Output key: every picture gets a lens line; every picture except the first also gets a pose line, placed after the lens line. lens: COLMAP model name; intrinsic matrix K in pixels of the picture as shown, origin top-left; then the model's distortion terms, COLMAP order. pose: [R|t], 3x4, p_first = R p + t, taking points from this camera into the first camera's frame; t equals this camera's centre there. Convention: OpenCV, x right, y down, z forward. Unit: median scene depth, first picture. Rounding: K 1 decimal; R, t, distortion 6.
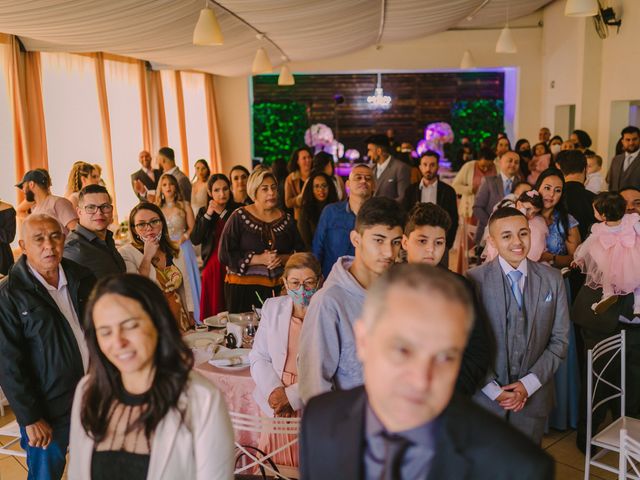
lens RADIAL K [[676.2, 0, 320.0], [0, 676.2, 240.0], [0, 0, 1]] dist [-0.017022, -0.006866]
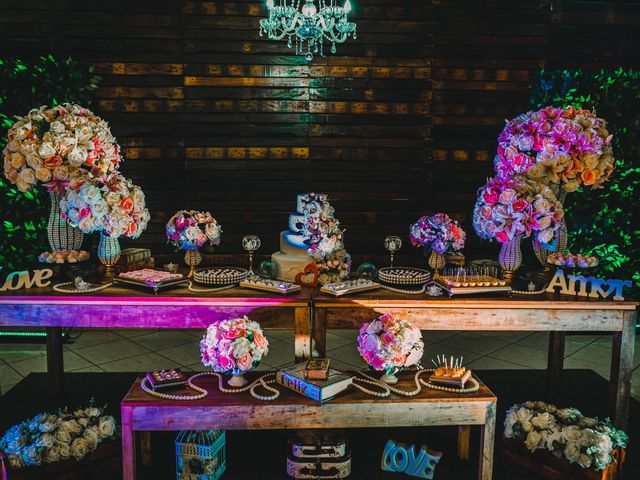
lens RADIAL K [[676.2, 0, 320.0], [0, 676.2, 240.0], [0, 0, 1]] dist [-0.017022, -0.006866]
pose [[0.998707, 0.016130, 0.048219, 0.073072], [-0.012669, 0.997378, -0.071250, -0.094833], [-0.049242, 0.070547, 0.996292, 0.675122]]
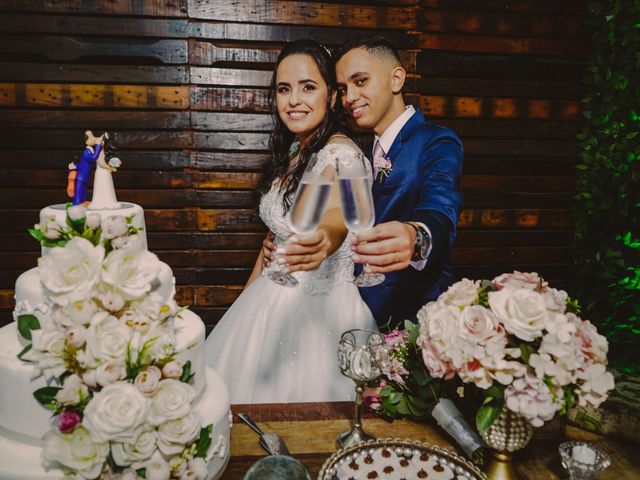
lens RADIAL K [[516.7, 0, 320.0], [0, 516.7, 240.0], [0, 0, 1]] dist [-0.005205, -0.002365]
pose [[0.991451, 0.006980, 0.130293, 0.099639], [-0.009632, 0.999759, 0.019730, -0.127634], [-0.130124, -0.020816, 0.991279, 0.868370]]
